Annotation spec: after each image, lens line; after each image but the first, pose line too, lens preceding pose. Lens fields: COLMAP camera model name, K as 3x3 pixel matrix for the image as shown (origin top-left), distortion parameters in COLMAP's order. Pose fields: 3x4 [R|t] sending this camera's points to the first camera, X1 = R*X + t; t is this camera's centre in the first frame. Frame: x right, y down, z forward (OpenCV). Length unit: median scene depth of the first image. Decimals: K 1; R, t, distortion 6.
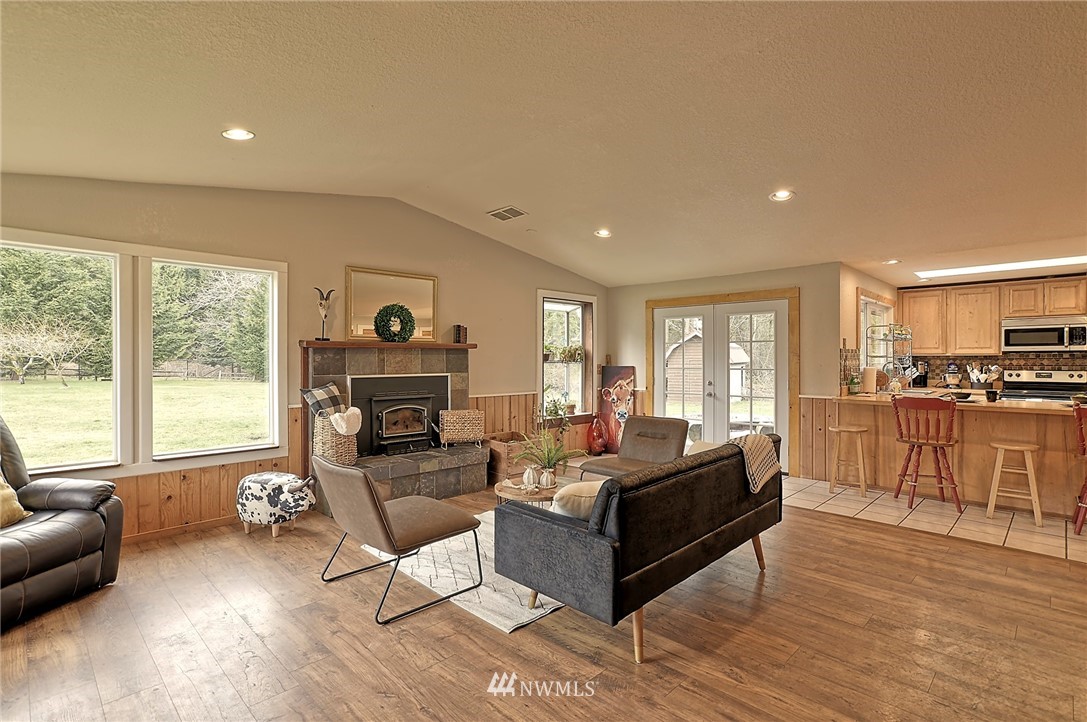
lens RADIAL K [[530.2, 0, 553.4], [0, 530.2, 356.6], [0, 0, 1]] dist [-0.022042, 0.015482]
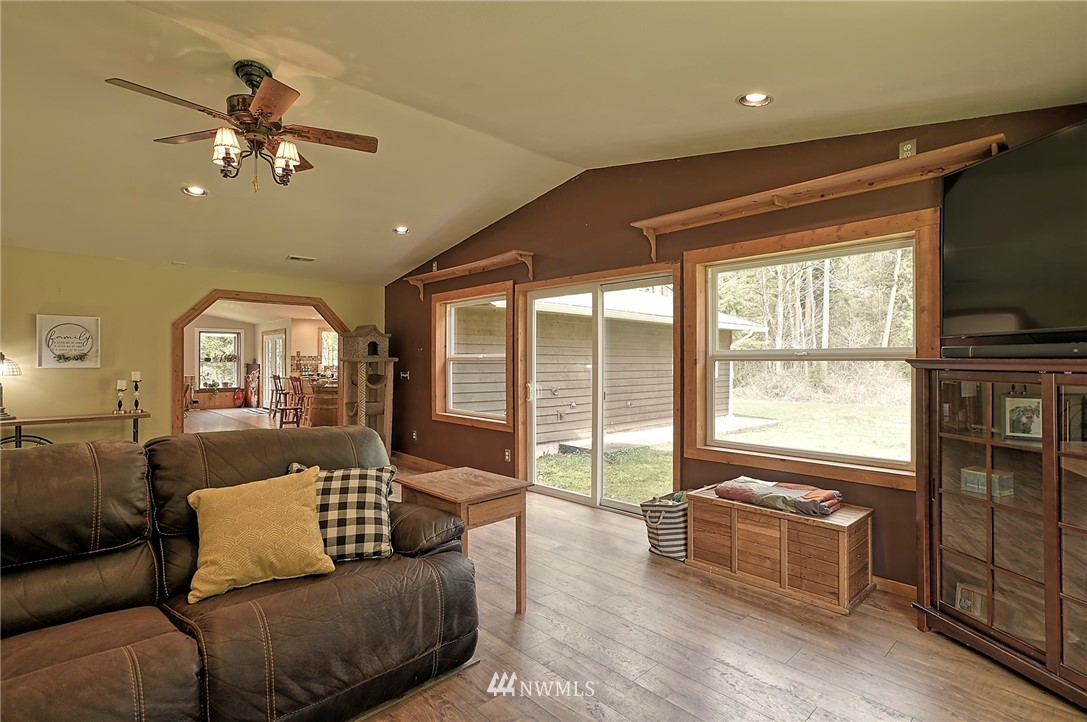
lens RADIAL K [[530.2, 0, 561.1], [0, 530.2, 361.2], [0, 0, 1]] dist [-0.022042, 0.015482]
pose [[0.999329, 0.001953, -0.036564, 1.757727], [-0.001772, 0.999986, 0.004981, -0.005183], [0.036574, -0.004913, 0.999319, -1.222709]]
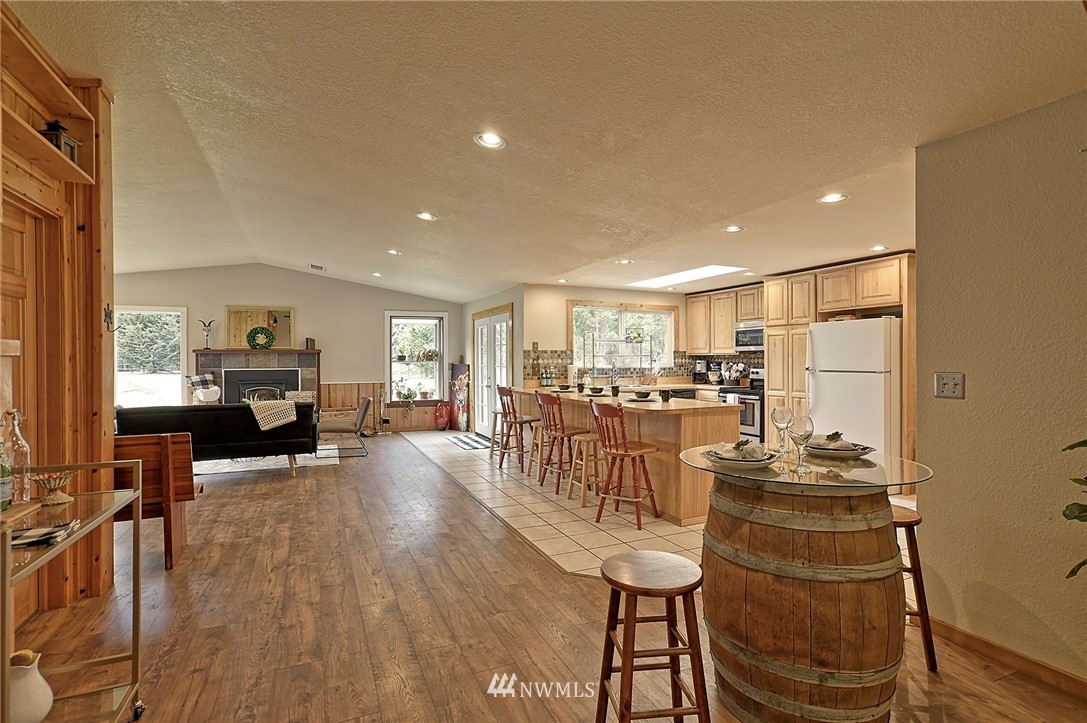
lens RADIAL K [[530.2, 0, 537.6], [0, 530.2, 358.9], [0, 0, 1]] dist [-0.022042, 0.015482]
pose [[0.921791, -0.002650, -0.387677, 1.052034], [0.004463, 0.999983, 0.003775, 0.000708], [0.387661, -0.005210, 0.921787, -0.183648]]
